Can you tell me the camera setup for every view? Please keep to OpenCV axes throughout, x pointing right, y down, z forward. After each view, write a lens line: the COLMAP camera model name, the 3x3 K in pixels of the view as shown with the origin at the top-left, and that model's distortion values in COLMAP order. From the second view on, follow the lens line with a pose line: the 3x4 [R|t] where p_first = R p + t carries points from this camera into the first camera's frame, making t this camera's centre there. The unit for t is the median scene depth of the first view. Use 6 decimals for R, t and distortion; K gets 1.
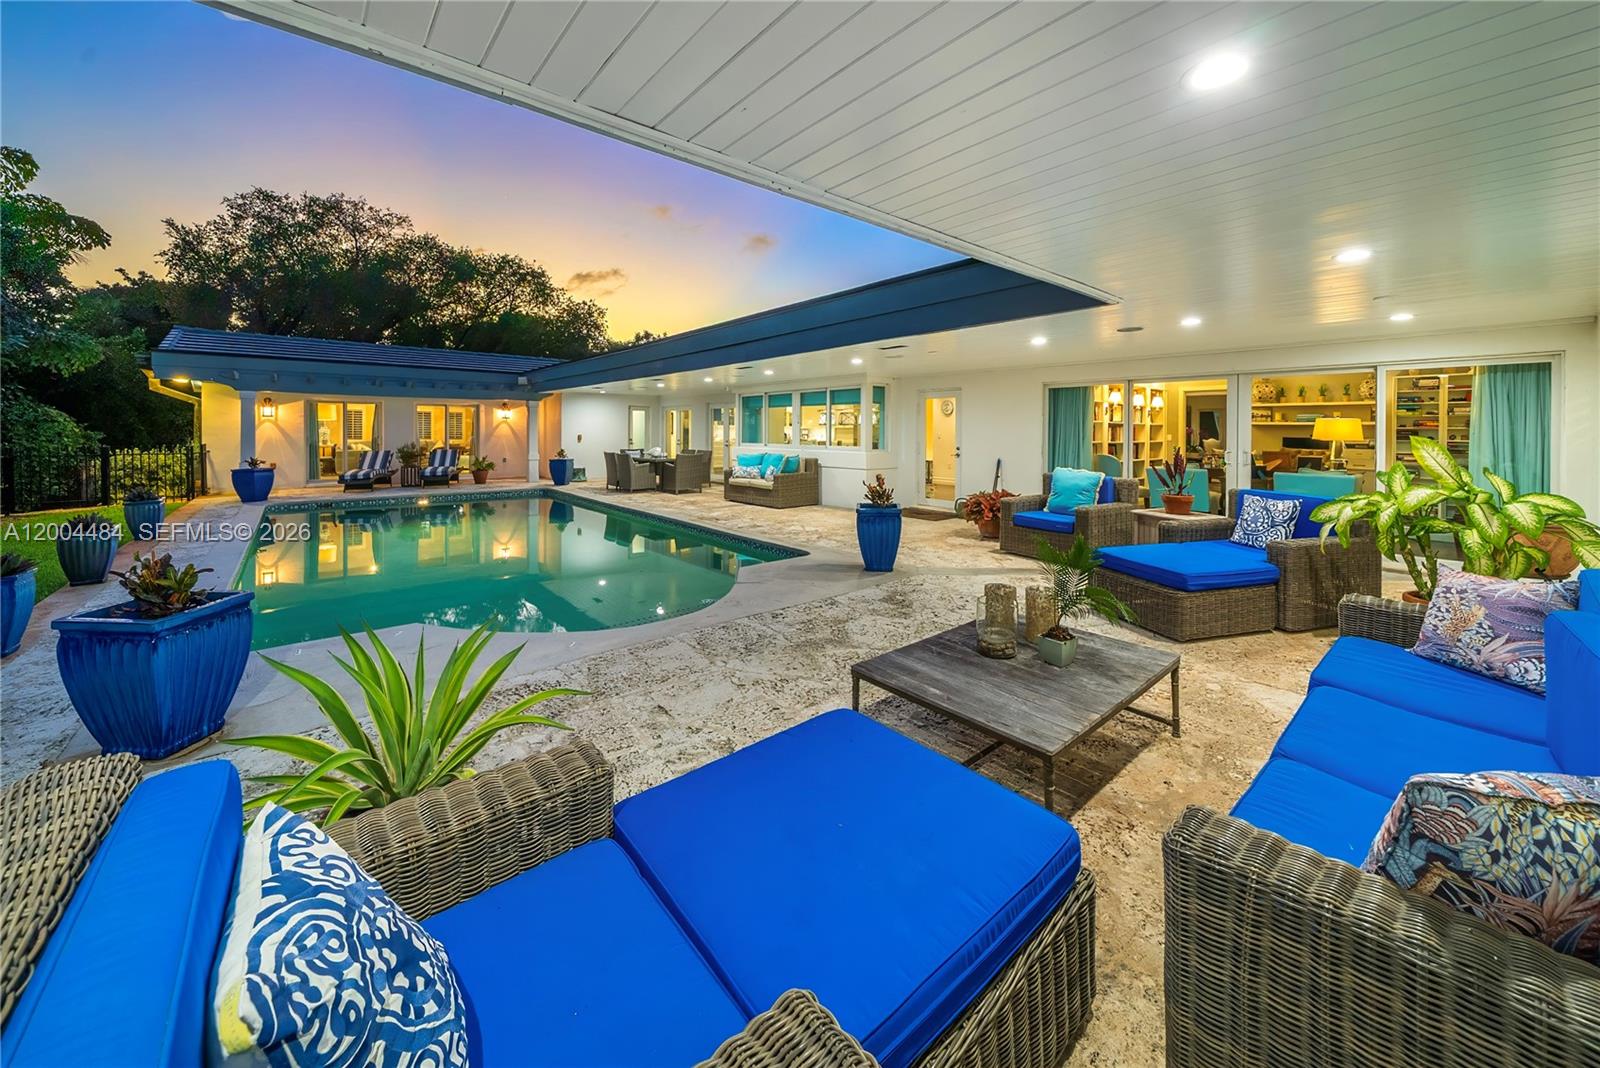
lens RADIAL K [[591.8, 0, 813.1], [0, 591.8, 433.6], [0, 0, 1]] dist [0.008371, -0.001144]
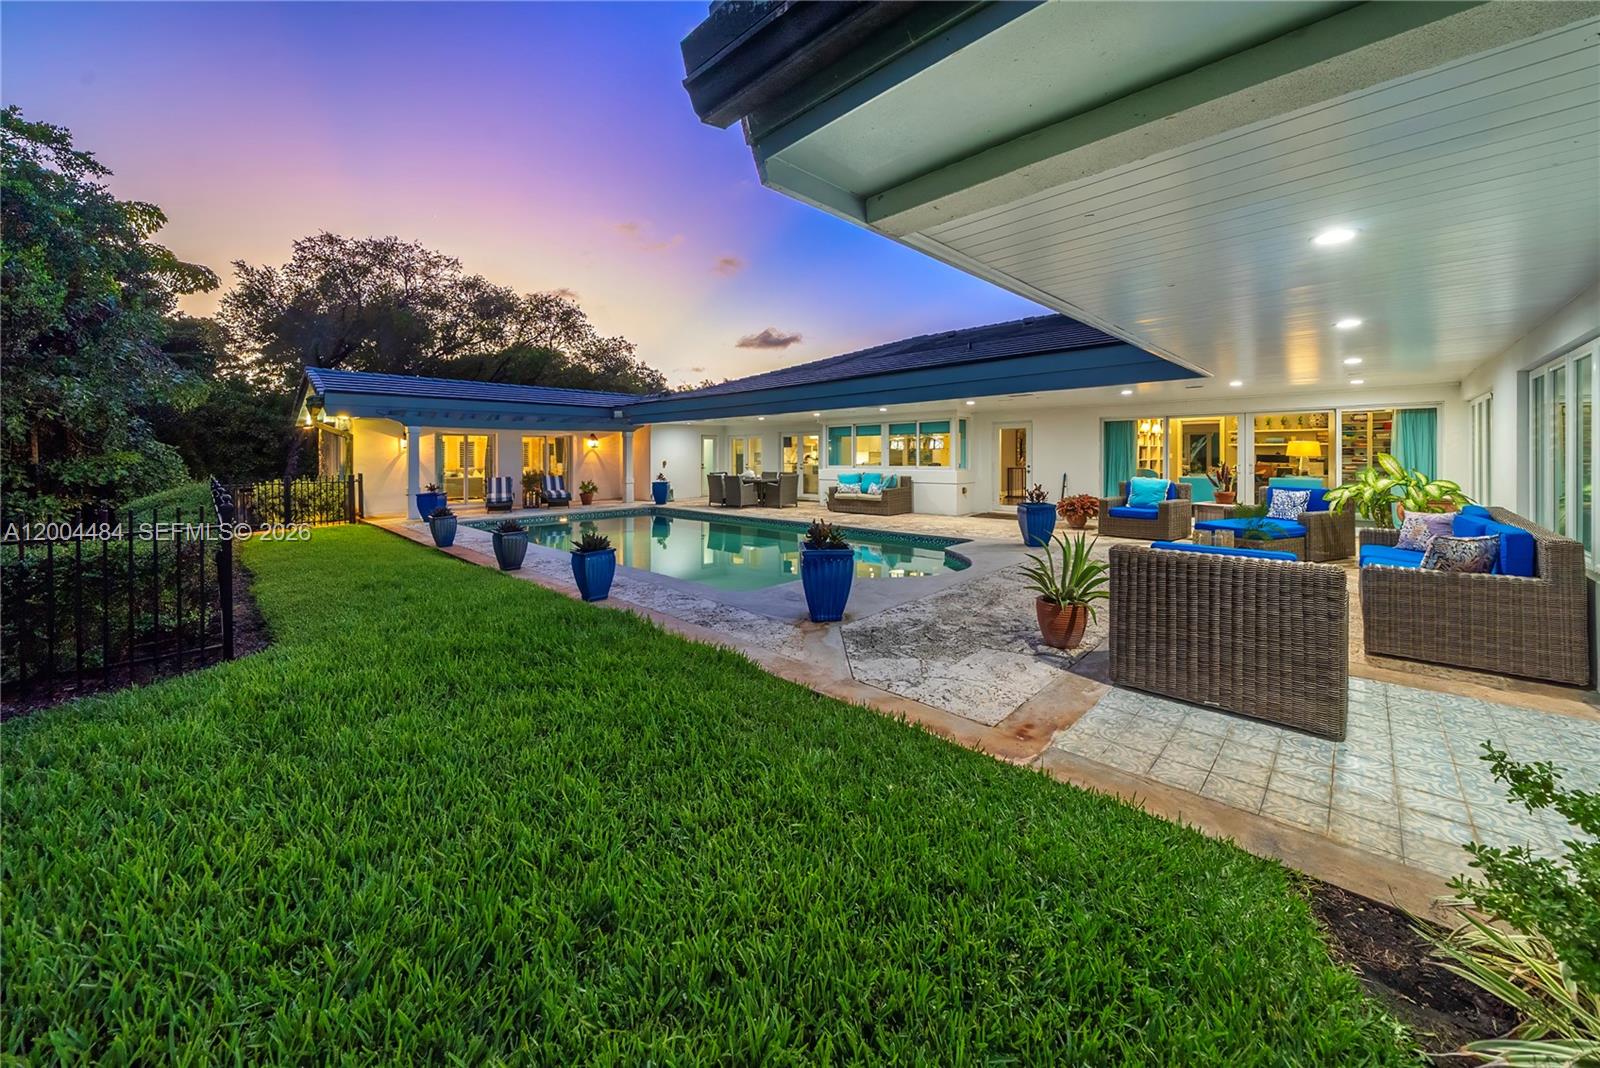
lens RADIAL K [[591.8, 0, 808.5], [0, 591.8, 457.0], [0, 0, 1]] dist [0.008371, -0.001144]
pose [[0.995181, -0.013542, 0.097112, -0.274222], [0.013655, 0.999907, -0.000501, -0.001385], [-0.097096, 0.001825, 0.995273, -0.198598]]
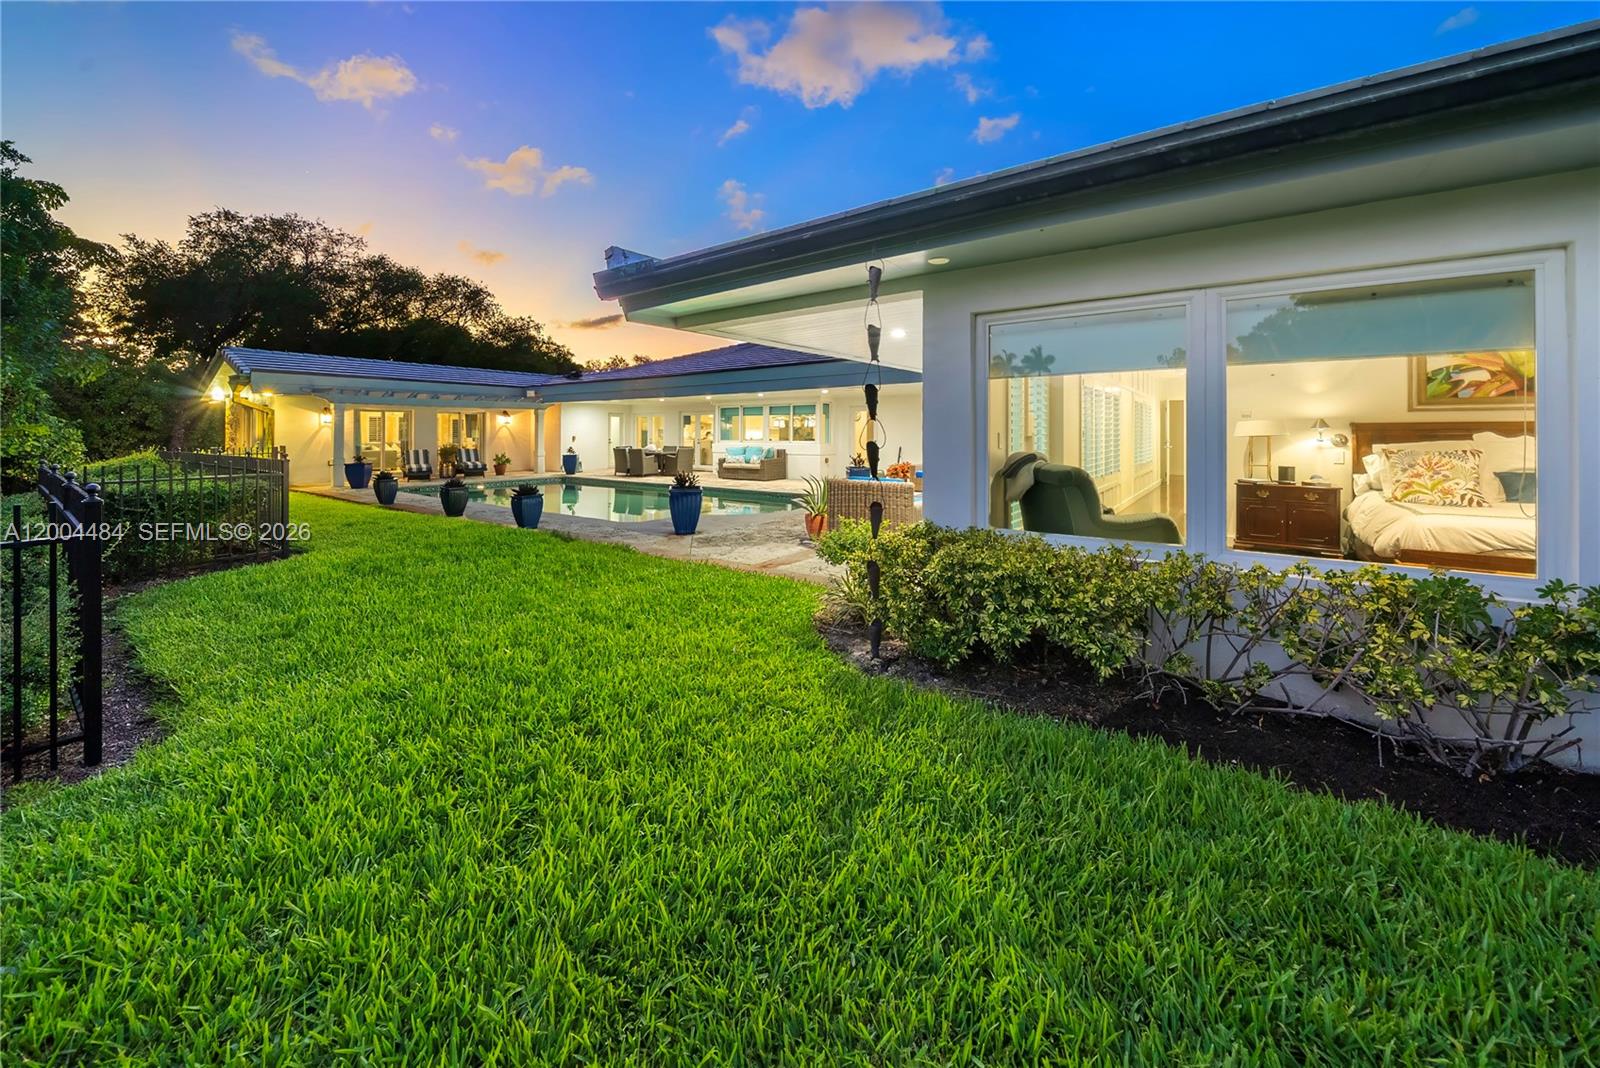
lens RADIAL K [[591.8, 0, 808.3], [0, 591.8, 438.0], [0, 0, 1]] dist [0.008371, -0.001144]
pose [[0.971290, -0.009789, 0.237698, -0.249207], [0.008279, 0.999939, 0.007350, 0.001470], [-0.237756, -0.005171, 0.971311, -0.430576]]
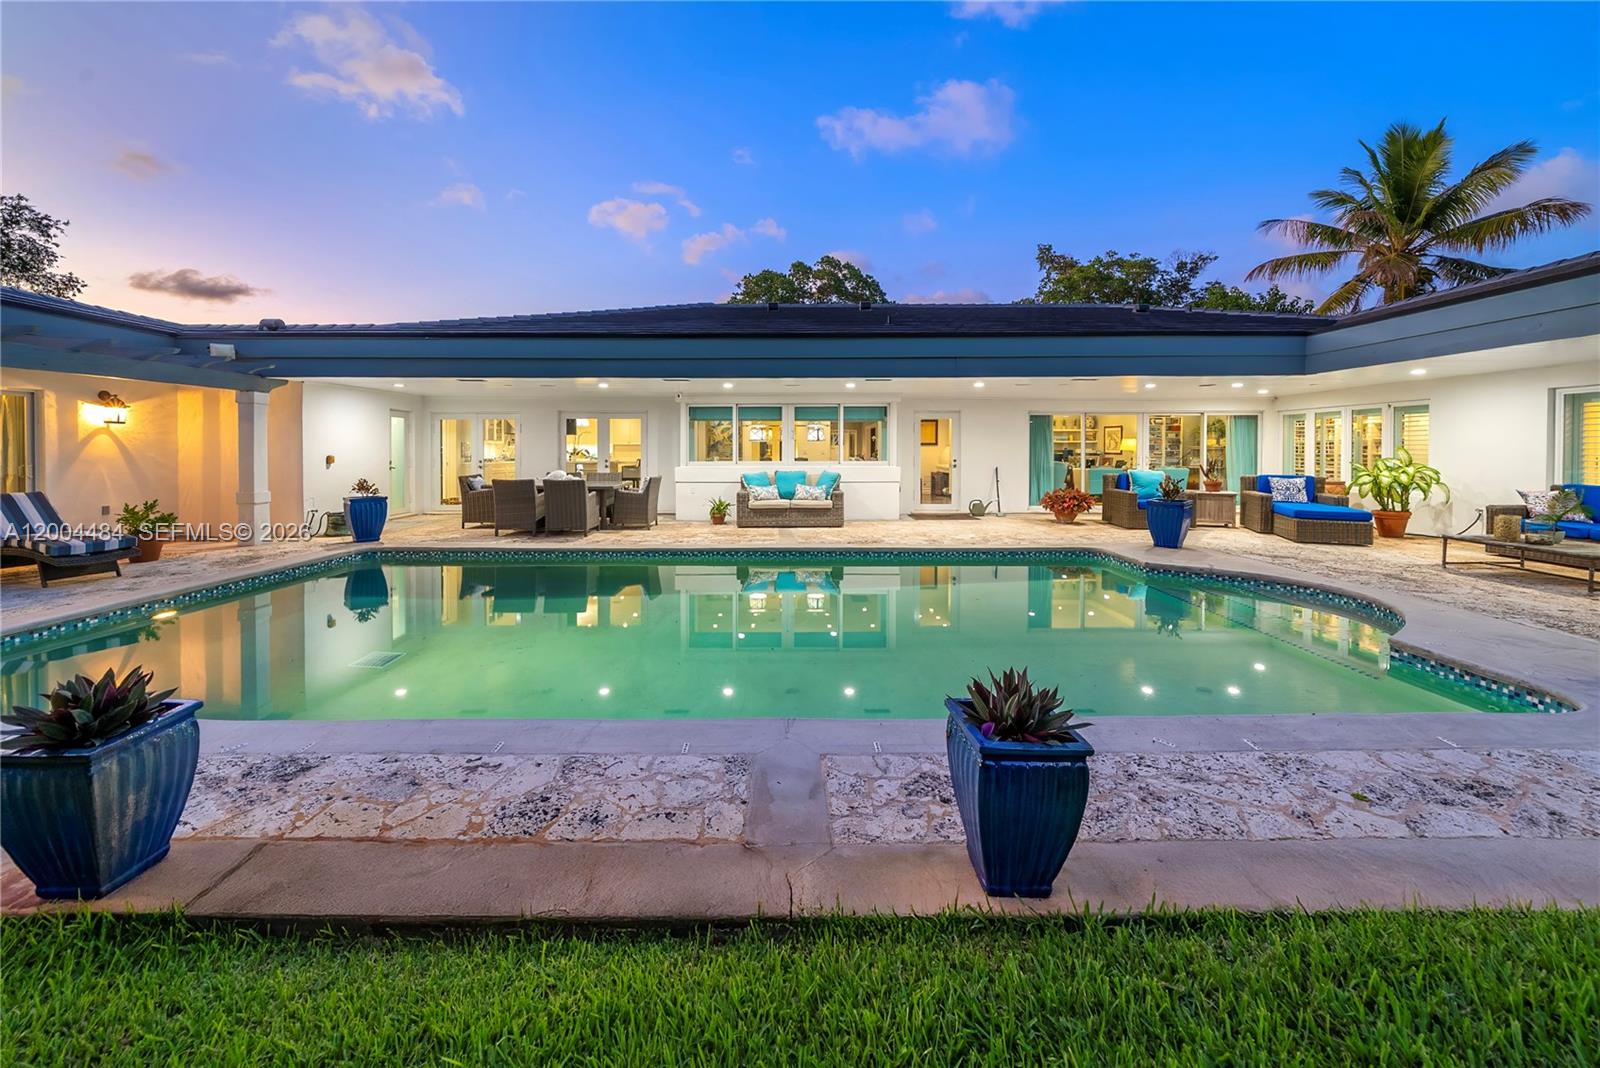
lens RADIAL K [[591.8, 0, 819.1], [0, 591.8, 454.0], [0, 0, 1]] dist [0.008371, -0.001144]
pose [[0.653881, -0.007854, 0.756557, -0.629619], [0.008068, 0.999962, 0.003408, 0.003371], [-0.756554, 0.003876, 0.653919, 0.309171]]
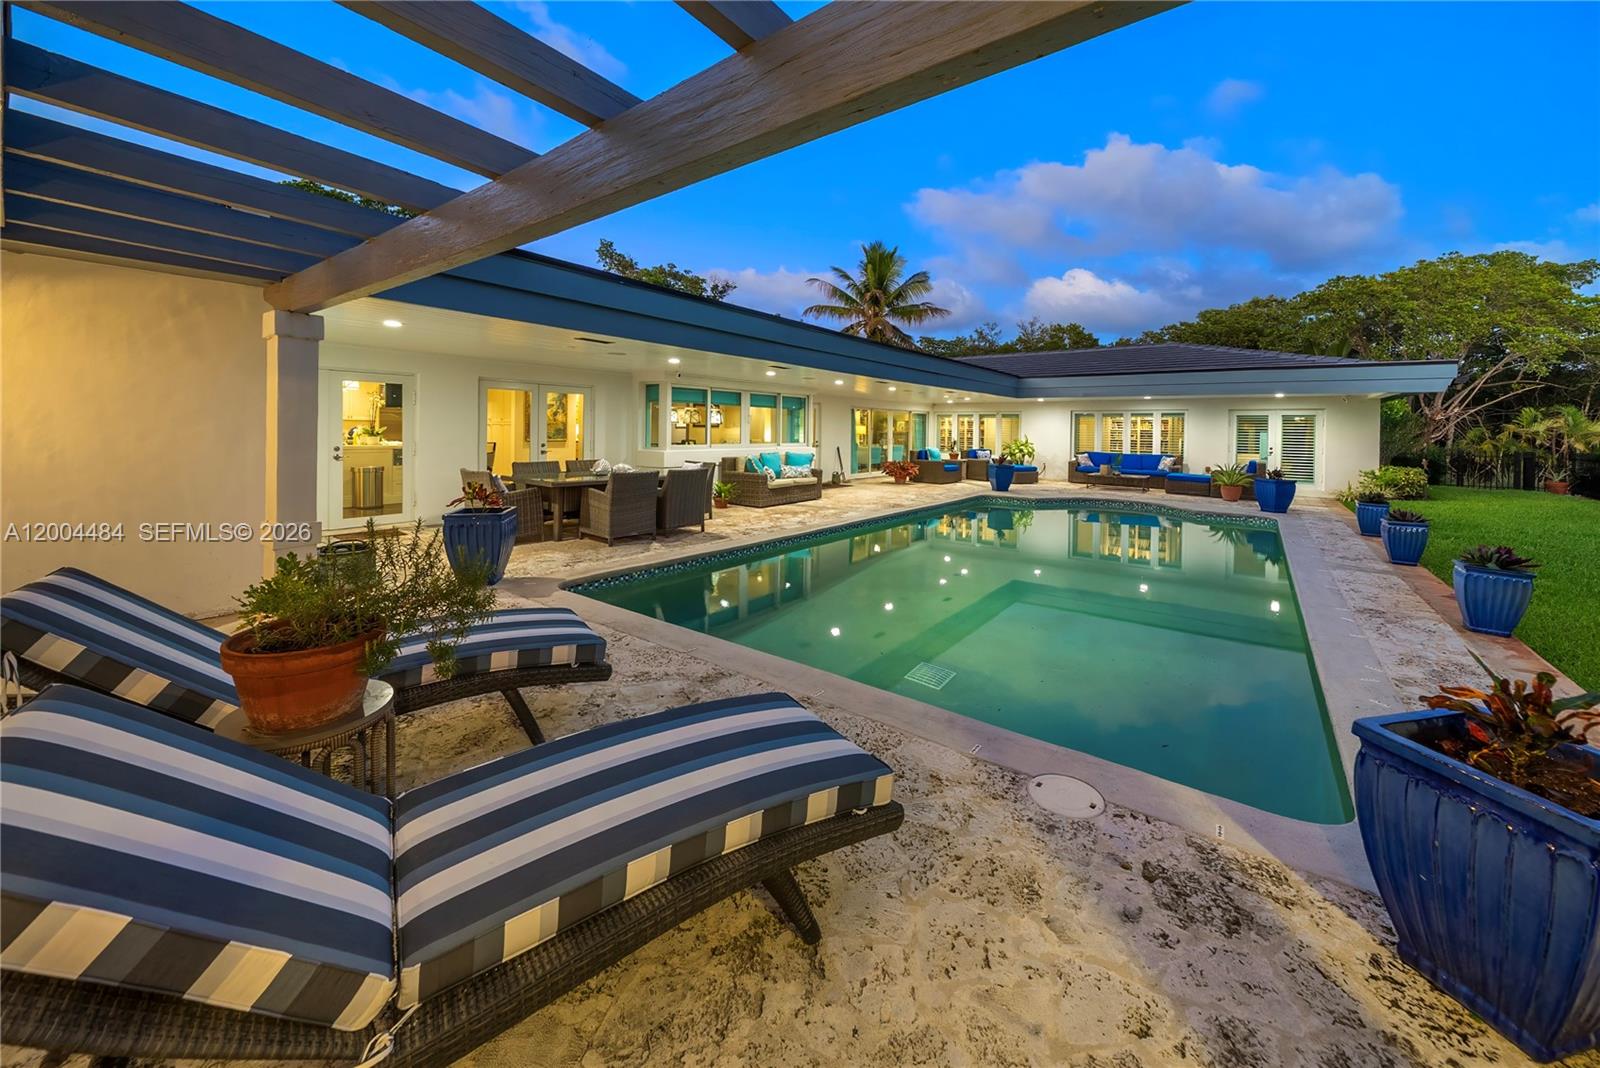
lens RADIAL K [[591.8, 0, 765.7], [0, 591.8, 430.0], [0, 0, 1]] dist [0.008371, -0.001144]
pose [[-0.179408, -0.004610, 0.983764, -0.934413], [-0.002260, 0.999988, 0.004274, -0.009885], [-0.983772, -0.001457, -0.179416, 1.064524]]
